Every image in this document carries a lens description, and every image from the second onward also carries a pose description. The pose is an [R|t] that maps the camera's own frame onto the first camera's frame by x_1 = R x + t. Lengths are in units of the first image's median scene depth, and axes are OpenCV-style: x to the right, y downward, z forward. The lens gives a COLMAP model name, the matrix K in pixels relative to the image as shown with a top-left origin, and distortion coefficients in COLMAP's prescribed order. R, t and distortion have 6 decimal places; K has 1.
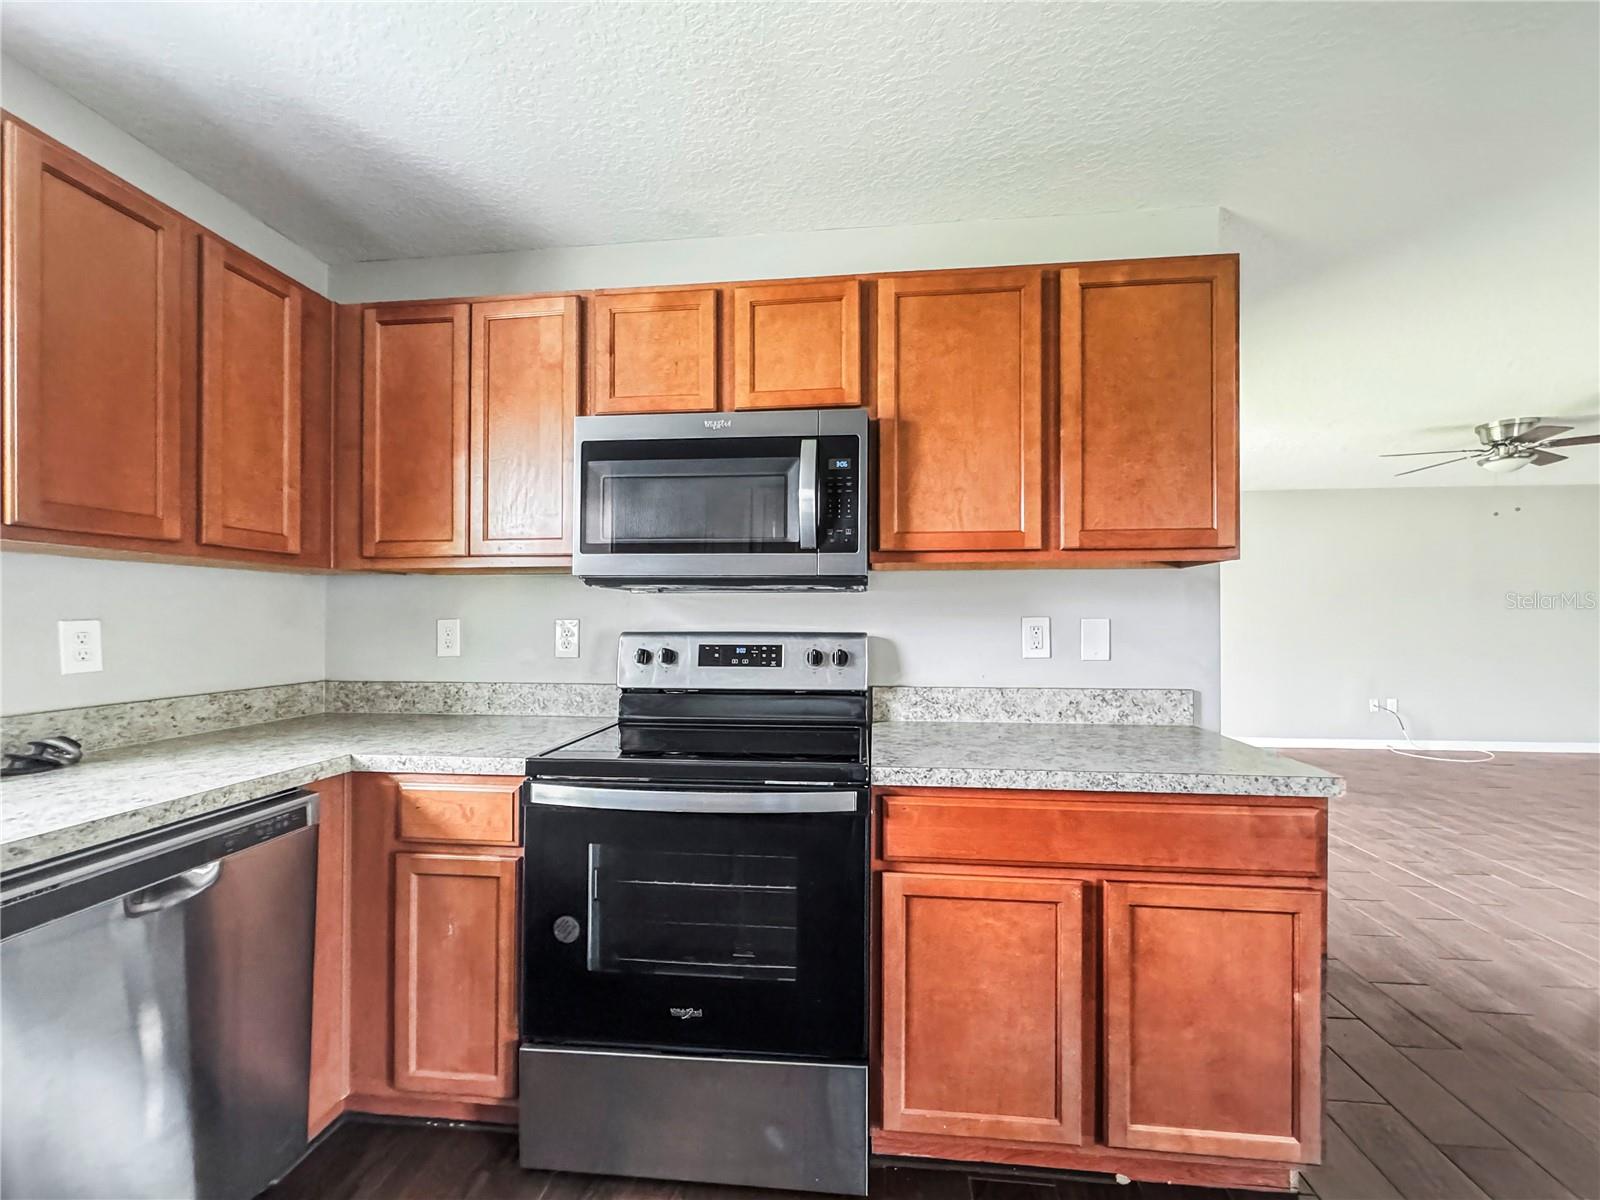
lens RADIAL K [[668.6, 0, 798.2], [0, 668.6, 615.2], [0, 0, 1]] dist [-0.022947, -0.000205]
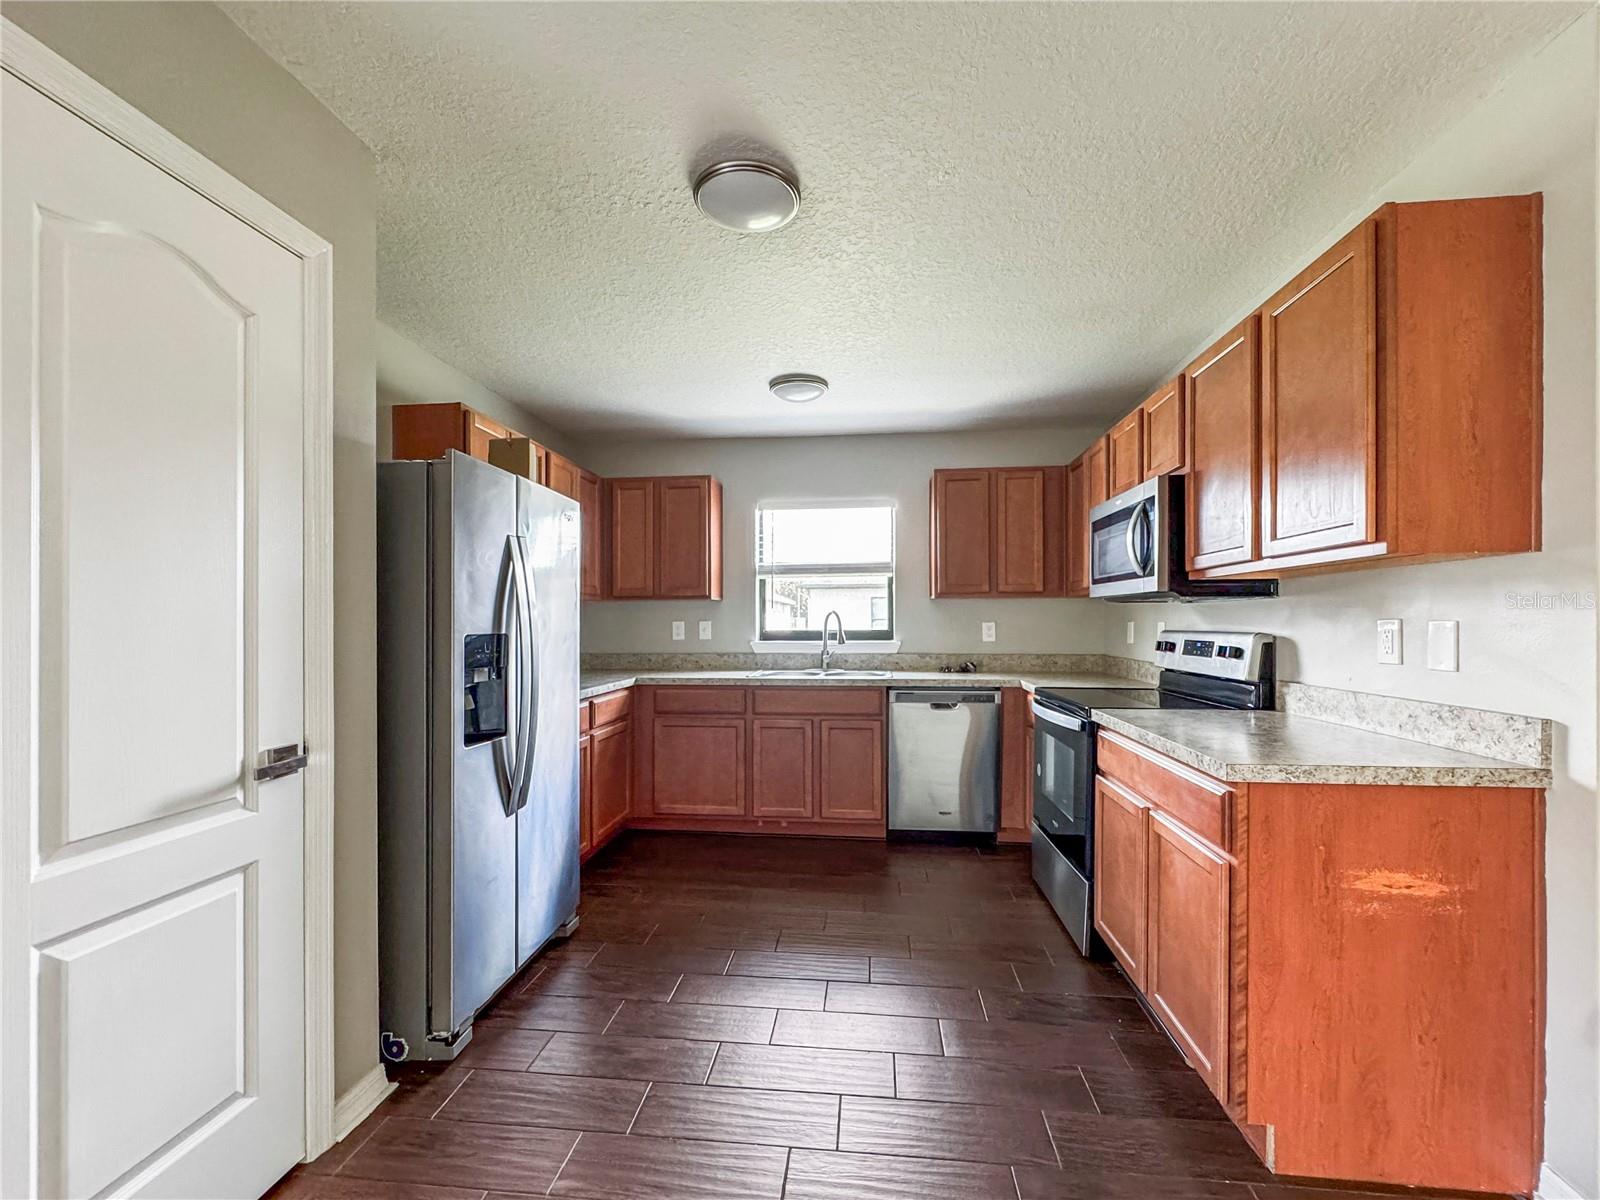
lens RADIAL K [[657.2, 0, 822.1], [0, 657.2, 623.6], [0, 0, 1]] dist [0.012959, -0.000255]
pose [[0.017896, 0.002640, -0.999836, 1.353200], [0.005014, 0.999984, 0.002730, 0.003021], [0.999827, -0.005062, 0.017882, 0.218693]]
